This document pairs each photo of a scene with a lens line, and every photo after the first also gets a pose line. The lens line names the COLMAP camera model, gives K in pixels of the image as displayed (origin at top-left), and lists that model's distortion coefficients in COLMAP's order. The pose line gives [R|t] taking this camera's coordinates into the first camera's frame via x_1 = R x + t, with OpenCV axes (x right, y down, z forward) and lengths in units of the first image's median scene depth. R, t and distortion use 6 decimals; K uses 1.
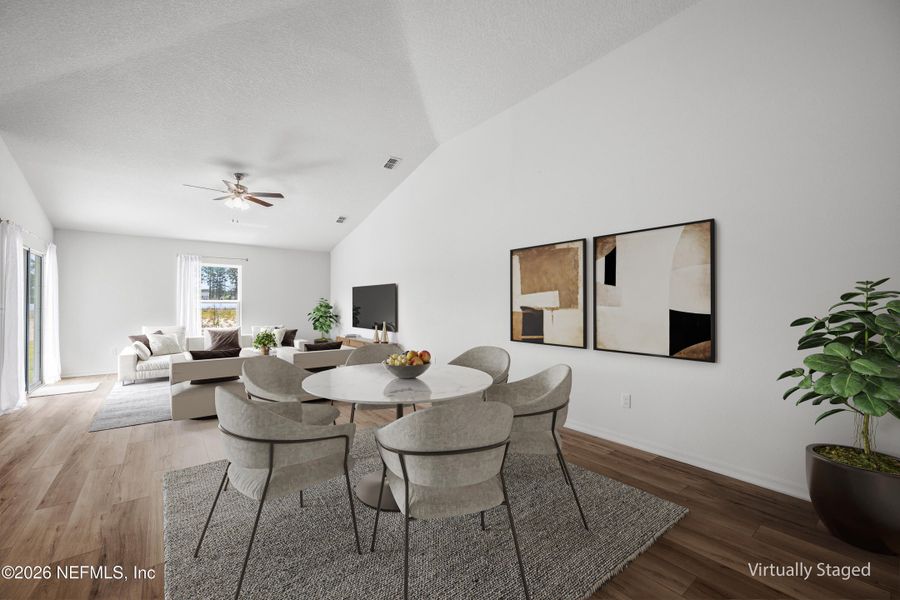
lens RADIAL K [[368.8, 0, 452.4], [0, 368.8, 300.2], [0, 0, 1]] dist [-0.013114, 0.000372]
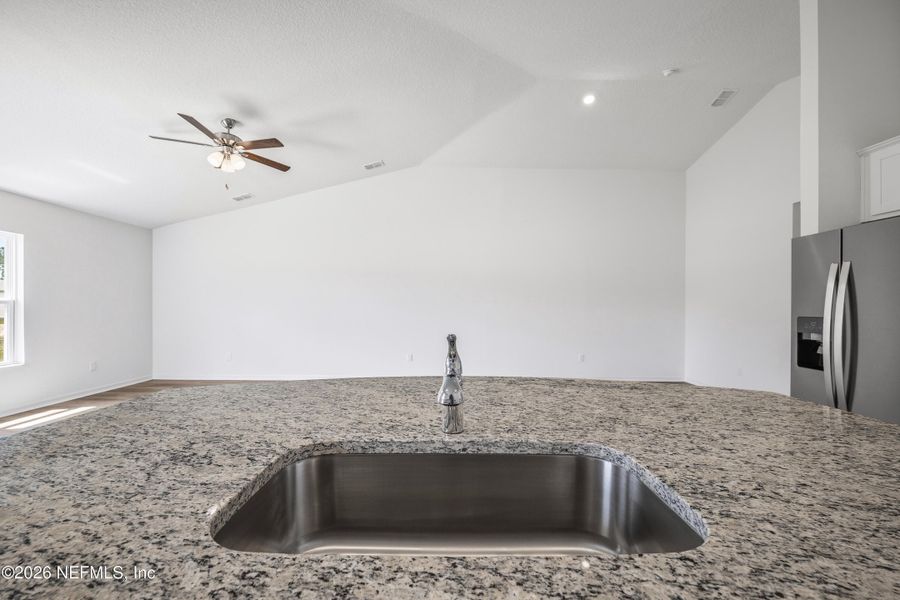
lens RADIAL K [[368.8, 0, 450.0], [0, 368.8, 305.5], [0, 0, 1]] dist [-0.013114, 0.000372]
pose [[0.611310, 0.003646, 0.791383, -1.078107], [-0.012677, 0.999906, 0.005186, 0.002671], [-0.791290, -0.013202, 0.611299, 0.285091]]
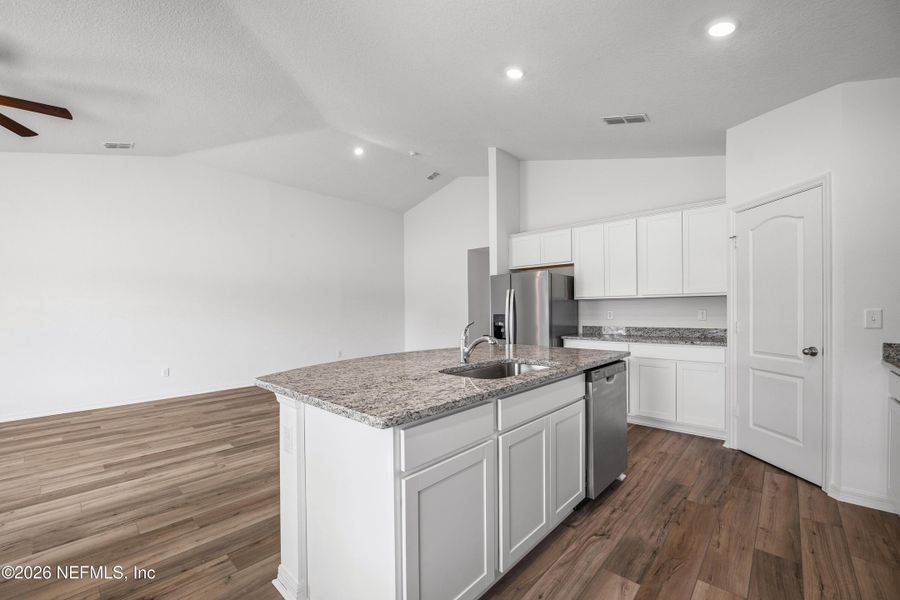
lens RADIAL K [[368.8, 0, 438.3], [0, 368.8, 313.0], [0, 0, 1]] dist [-0.013114, 0.000372]
pose [[-0.138156, -0.006953, 0.990386, -1.408387], [0.000858, 0.999974, 0.007140, 0.002357], [-0.990410, 0.001836, -0.138147, 0.523286]]
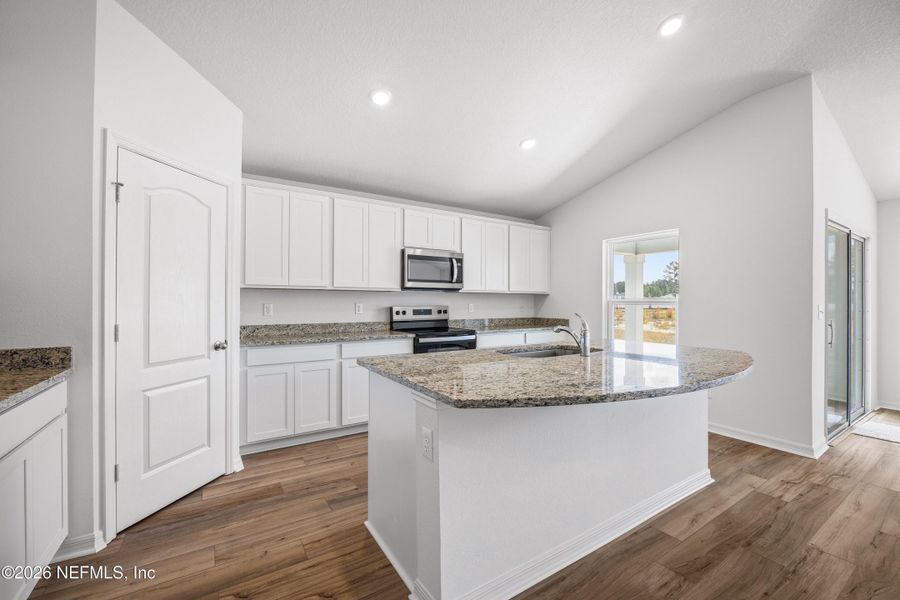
lens RADIAL K [[368.8, 0, 441.6], [0, 368.8, 303.9], [0, 0, 1]] dist [-0.013114, 0.000372]
pose [[-0.102701, 0.003019, -0.994708, -0.388333], [0.006072, 0.999979, 0.002408, 0.001605], [0.994694, -0.005793, -0.102717, 0.273662]]
